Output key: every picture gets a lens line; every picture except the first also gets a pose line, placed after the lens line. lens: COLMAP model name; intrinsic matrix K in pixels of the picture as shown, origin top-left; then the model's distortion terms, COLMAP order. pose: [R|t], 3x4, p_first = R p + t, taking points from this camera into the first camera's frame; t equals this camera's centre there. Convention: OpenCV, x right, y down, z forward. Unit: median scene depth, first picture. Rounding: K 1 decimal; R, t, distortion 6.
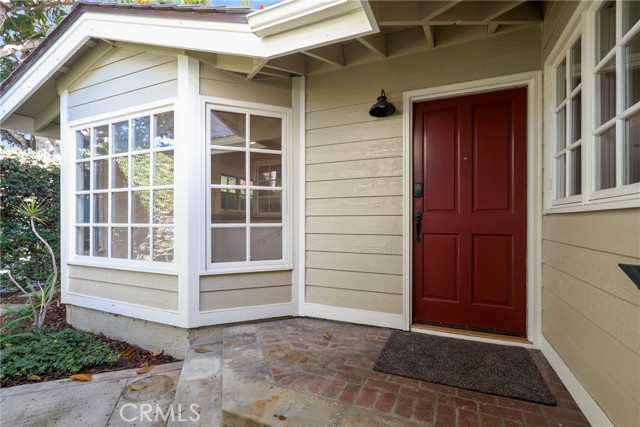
lens RADIAL K [[295.5, 0, 321.1], [0, 295.5, 217.3], [0, 0, 1]] dist [-0.000882, -0.000283]
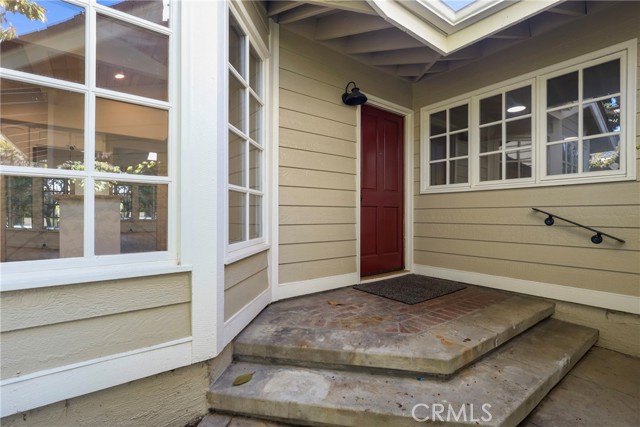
lens RADIAL K [[295.5, 0, 319.4], [0, 295.5, 215.2], [0, 0, 1]] dist [-0.000882, -0.000283]
pose [[0.491455, 0.001777, 0.870901, -0.912853], [-0.007578, 0.999969, 0.002236, 0.096940], [-0.870870, -0.007699, 0.491453, 0.566086]]
